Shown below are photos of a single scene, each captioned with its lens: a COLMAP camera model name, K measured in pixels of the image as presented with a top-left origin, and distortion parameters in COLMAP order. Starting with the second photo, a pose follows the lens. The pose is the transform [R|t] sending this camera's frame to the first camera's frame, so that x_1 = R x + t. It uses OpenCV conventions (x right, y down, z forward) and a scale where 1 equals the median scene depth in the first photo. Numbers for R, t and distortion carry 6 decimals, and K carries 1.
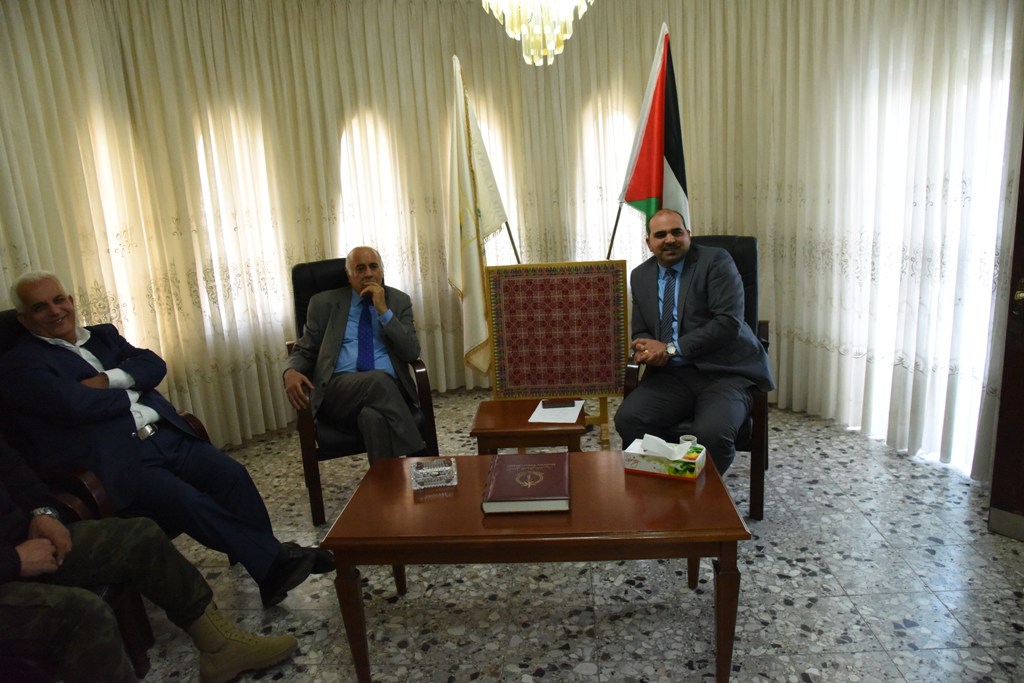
lens RADIAL K [[716.5, 0, 512.0], [0, 716.5, 341.5], [0, 0, 1]] dist [-0.115124, 0.075934]
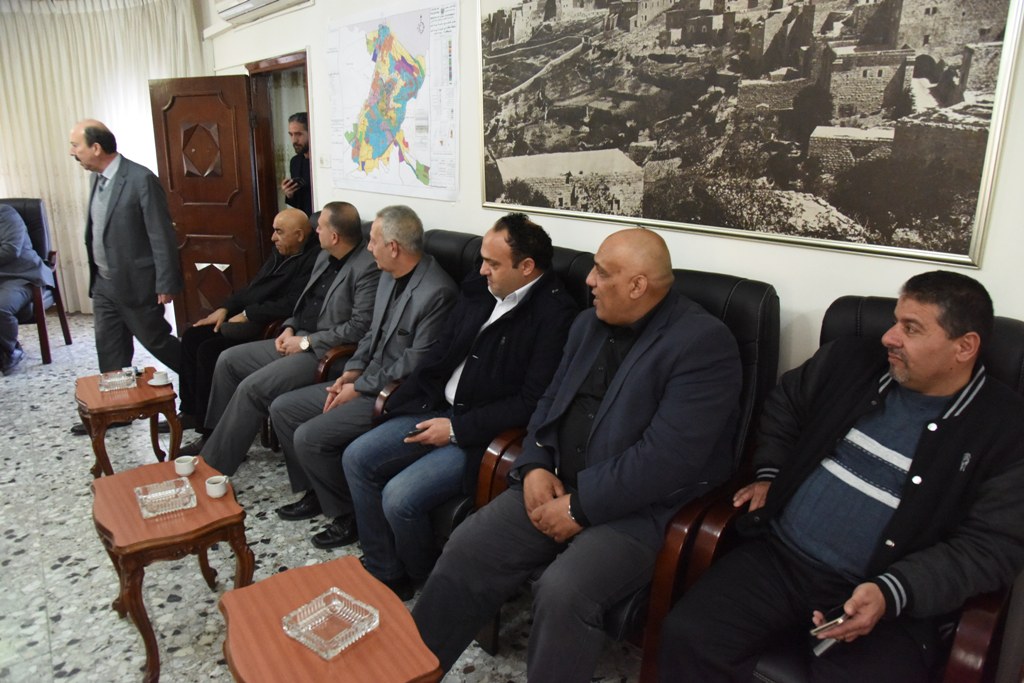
lens RADIAL K [[716.5, 0, 512.0], [0, 716.5, 341.5], [0, 0, 1]] dist [-0.115124, 0.075934]
pose [[0.772799, -0.099384, 0.626821, 0.140238], [0.082279, 0.995017, 0.056322, 0.159096], [-0.629295, 0.008048, 0.777125, -0.819207]]
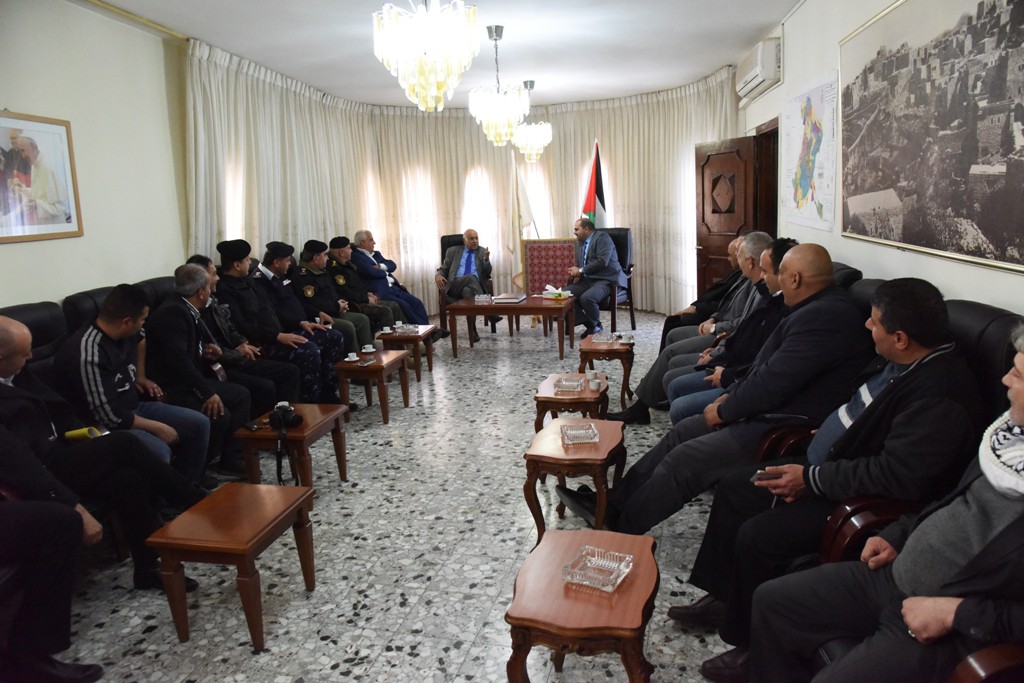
lens RADIAL K [[716.5, 0, 512.0], [0, 716.5, 341.5], [0, 0, 1]] dist [-0.115124, 0.075934]
pose [[0.980711, 0.054688, -0.187656, 0.386181], [-0.056846, 0.998364, -0.006133, 0.241819], [0.187014, 0.016682, 0.982216, -1.283923]]
